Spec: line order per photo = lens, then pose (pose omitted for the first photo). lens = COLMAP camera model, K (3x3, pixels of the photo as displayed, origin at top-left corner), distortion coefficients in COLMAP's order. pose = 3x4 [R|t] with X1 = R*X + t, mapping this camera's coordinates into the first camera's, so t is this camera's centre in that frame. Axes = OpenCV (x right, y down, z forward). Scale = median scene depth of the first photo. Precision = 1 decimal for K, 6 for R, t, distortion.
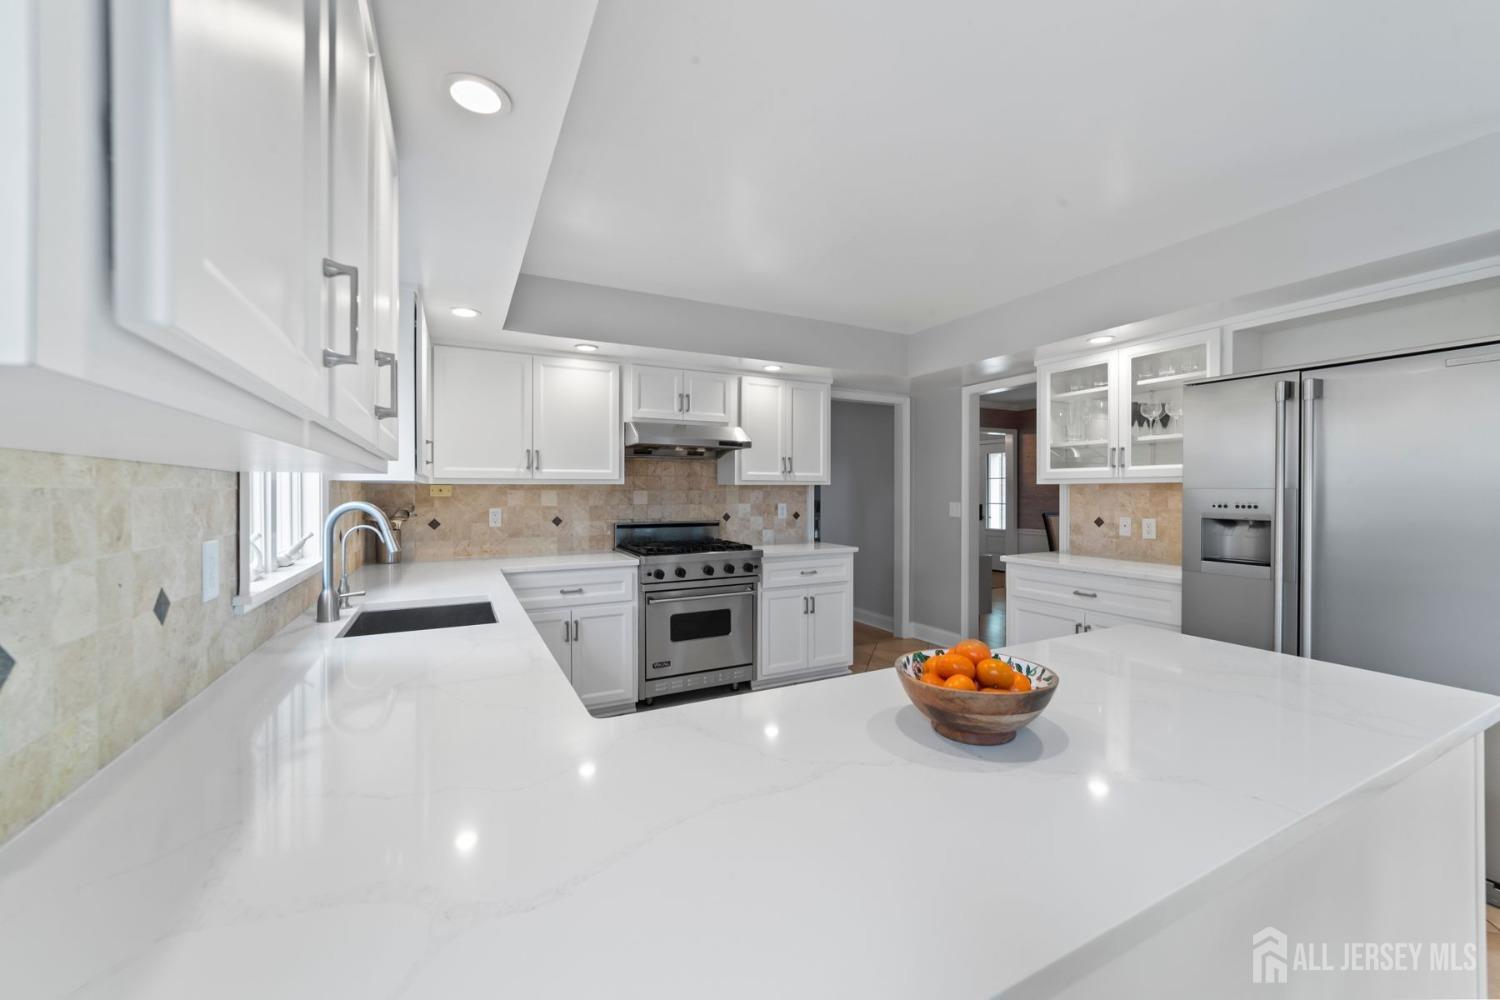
lens RADIAL K [[583.5, 0, 753.3], [0, 583.5, 493.0], [0, 0, 1]] dist [-0.012350, 0.000111]
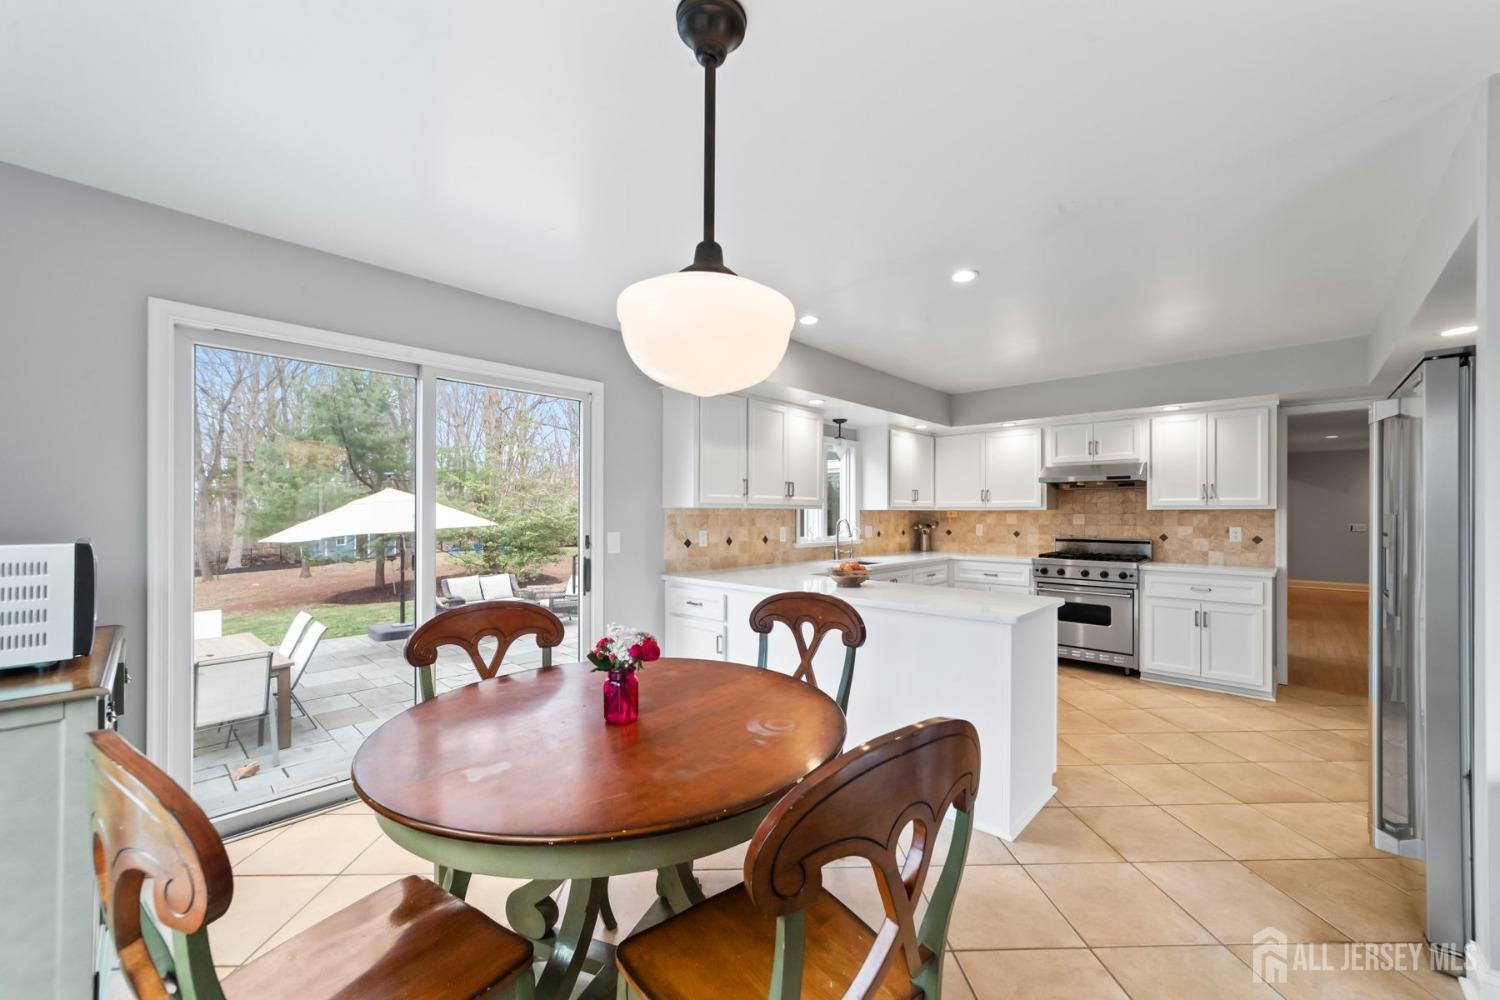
lens RADIAL K [[585.5, 0, 755.3], [0, 585.5, 515.5], [0, 0, 1]] dist [-0.000160, -0.000030]
pose [[0.348958, 0.005797, -0.937120, 0.864544], [-0.005554, 0.999976, 0.004118, -0.002887], [0.937122, 0.003768, 0.348982, -0.180094]]
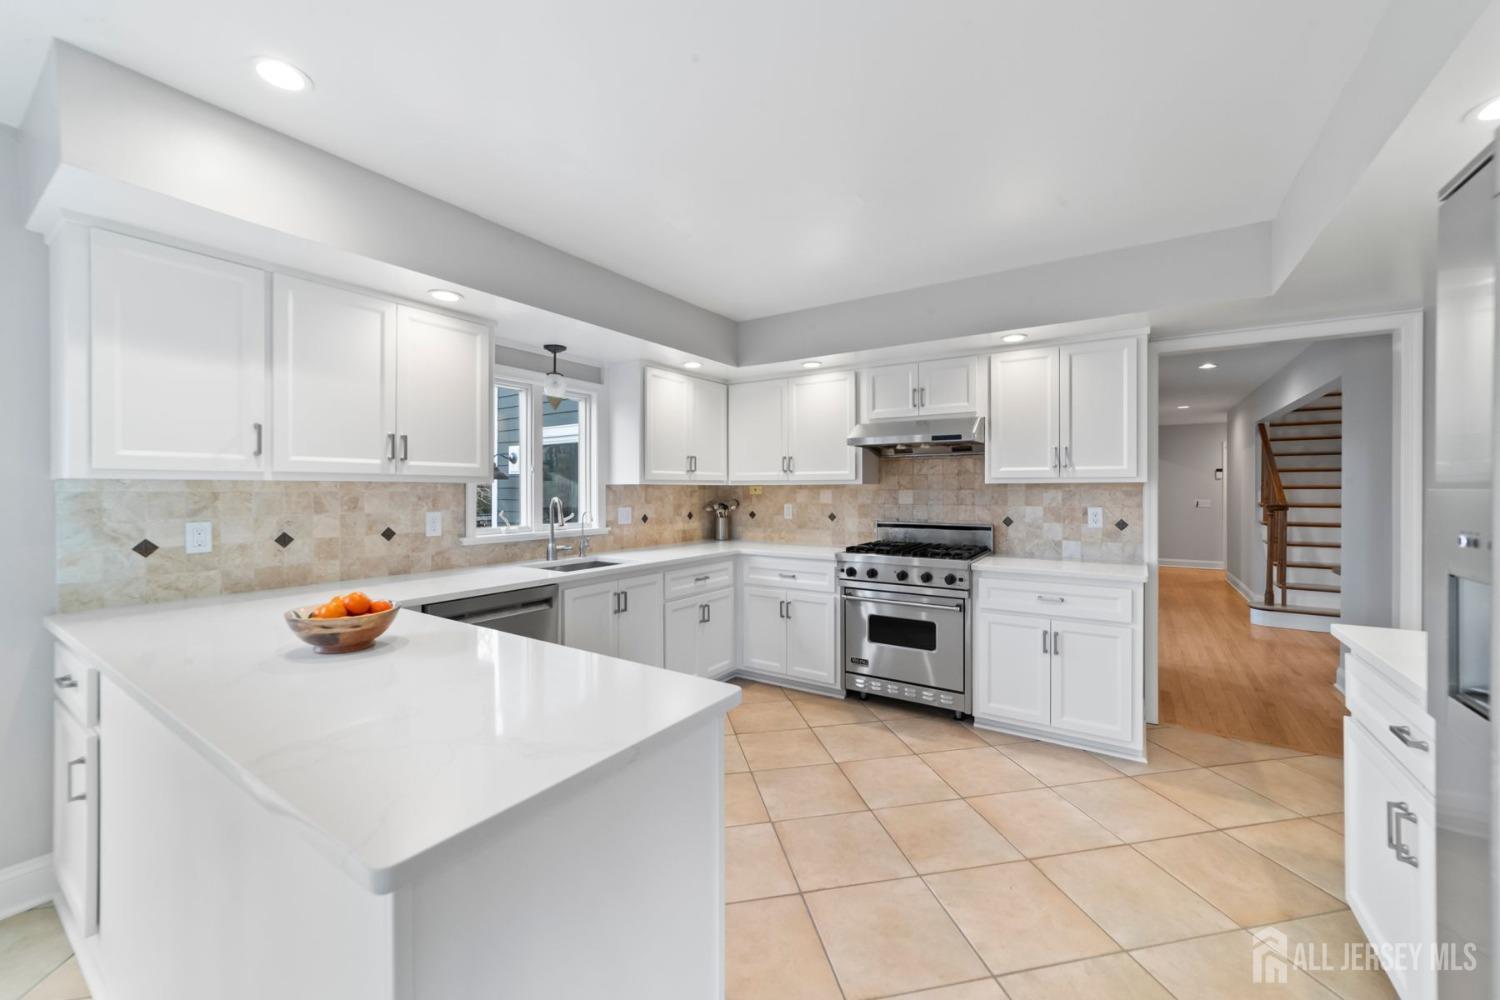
lens RADIAL K [[583.5, 0, 753.3], [0, 583.5, 493.0], [0, 0, 1]] dist [-0.012350, 0.000111]
pose [[0.495898, 0.006585, -0.868356, 0.574716], [-0.003778, 0.999978, 0.005425, -0.003878], [0.868373, 0.000591, 0.495912, 0.302685]]
